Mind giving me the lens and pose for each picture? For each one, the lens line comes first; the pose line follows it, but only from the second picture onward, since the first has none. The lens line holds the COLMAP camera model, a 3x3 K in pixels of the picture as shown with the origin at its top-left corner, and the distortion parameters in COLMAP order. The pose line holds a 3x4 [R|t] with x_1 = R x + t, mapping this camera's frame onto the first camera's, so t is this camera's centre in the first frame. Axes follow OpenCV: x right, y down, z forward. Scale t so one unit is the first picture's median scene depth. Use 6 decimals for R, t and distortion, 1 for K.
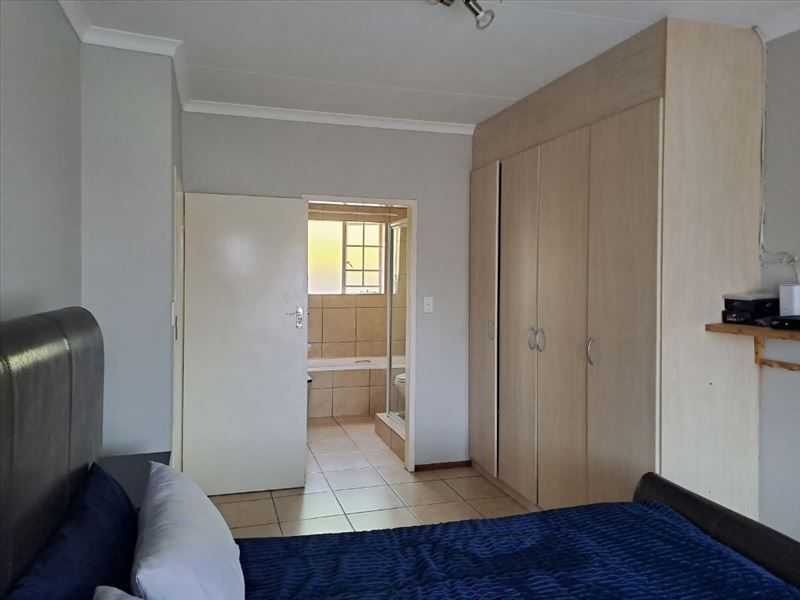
lens RADIAL K [[627.7, 0, 400.0], [0, 627.7, 300.0], [0, 0, 1]] dist [0.116724, -0.118055]
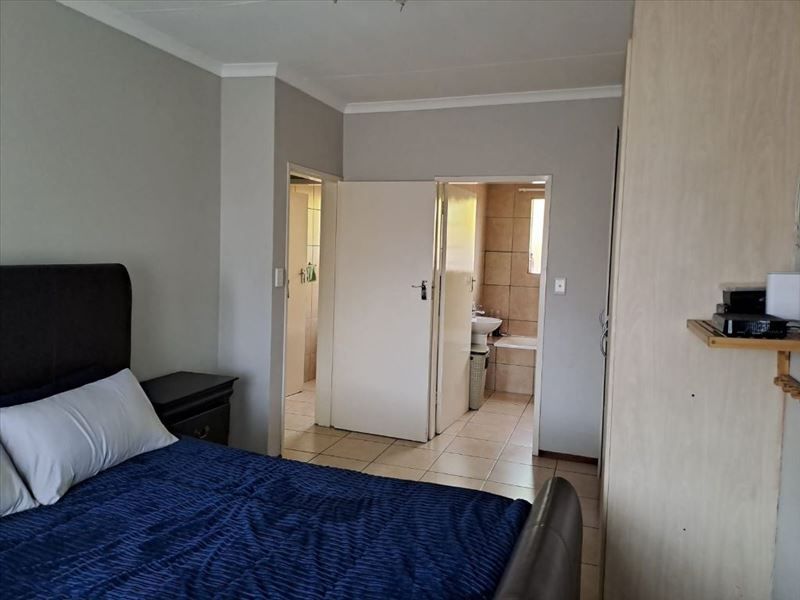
lens RADIAL K [[627.7, 0, 400.0], [0, 627.7, 300.0], [0, 0, 1]] dist [0.116724, -0.118055]
pose [[0.776389, 0.069849, -0.626371, 0.518920], [-0.052070, 0.997551, 0.046699, -0.003156], [0.628099, -0.003641, 0.778125, 0.123966]]
